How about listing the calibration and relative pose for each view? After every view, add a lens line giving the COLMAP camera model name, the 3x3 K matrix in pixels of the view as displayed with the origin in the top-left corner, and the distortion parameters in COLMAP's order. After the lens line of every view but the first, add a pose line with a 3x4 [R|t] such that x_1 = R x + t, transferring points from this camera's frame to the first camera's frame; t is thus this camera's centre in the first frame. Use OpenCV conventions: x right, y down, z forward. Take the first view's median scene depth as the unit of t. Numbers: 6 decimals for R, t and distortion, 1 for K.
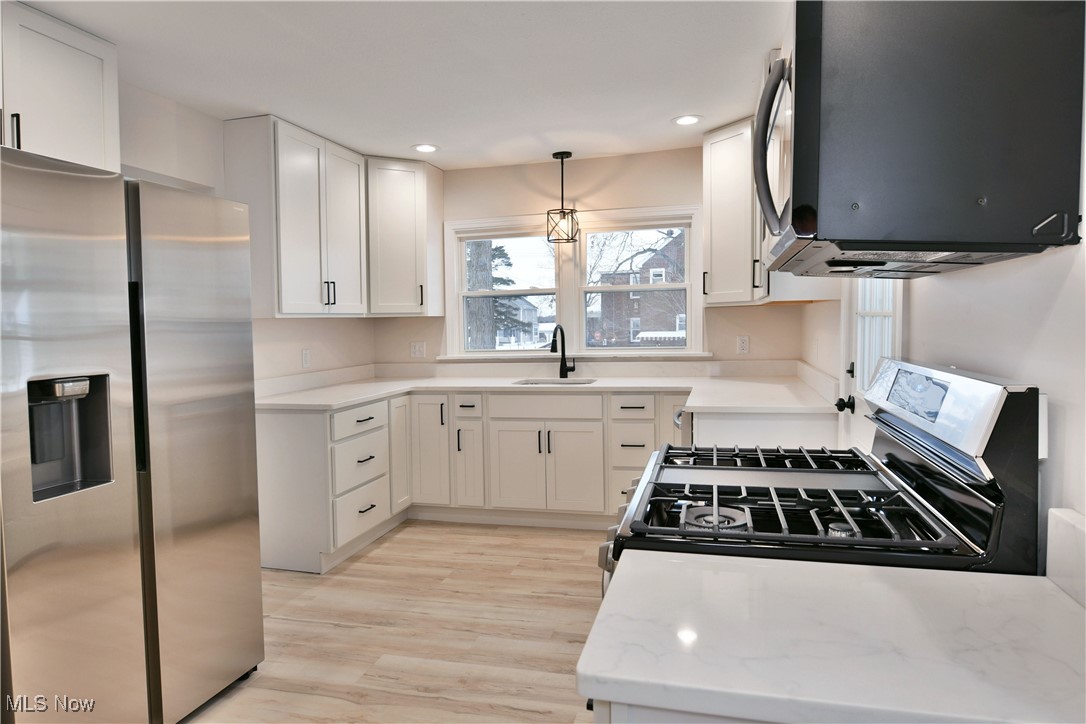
lens RADIAL K [[658.7, 0, 529.7], [0, 658.7, 355.5], [0, 0, 1]] dist [-0.011004, -0.002475]
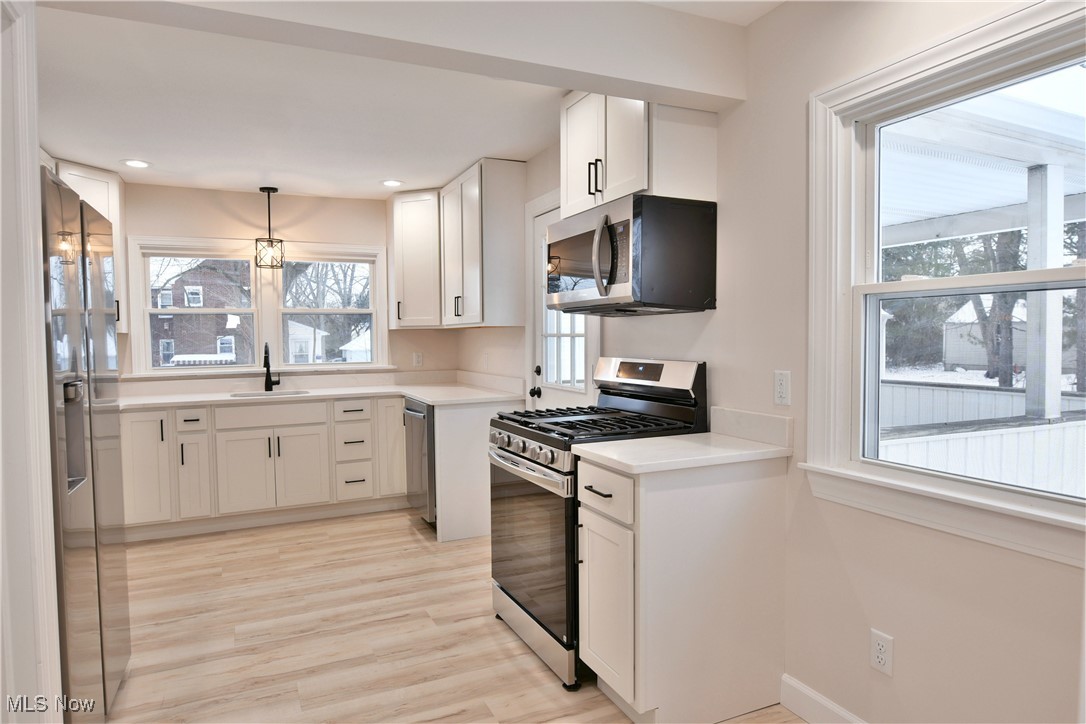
lens RADIAL K [[657.3, 0, 543.0], [0, 657.3, 362.0], [0, 0, 1]] dist [-0.012070, -0.003375]
pose [[0.762497, -0.010816, 0.646901, -0.340675], [0.027328, 0.999506, -0.015500, 0.016833], [-0.646414, 0.029497, 0.762416, -0.143681]]
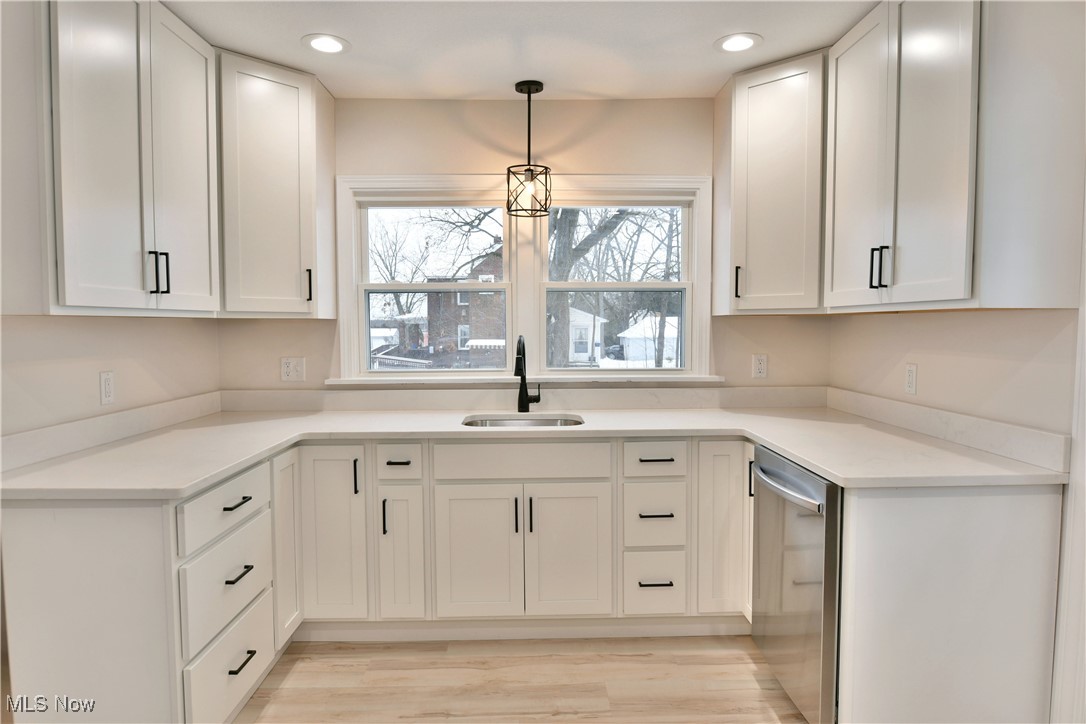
lens RADIAL K [[666.5, 0, 535.8], [0, 666.5, 377.3], [0, 0, 1]] dist [-0.014938, -0.002268]
pose [[0.960291, -0.000878, 0.279000, -0.147656], [-0.005147, 0.999769, 0.020862, -0.019174], [-0.278954, -0.021469, 0.960065, 0.355983]]
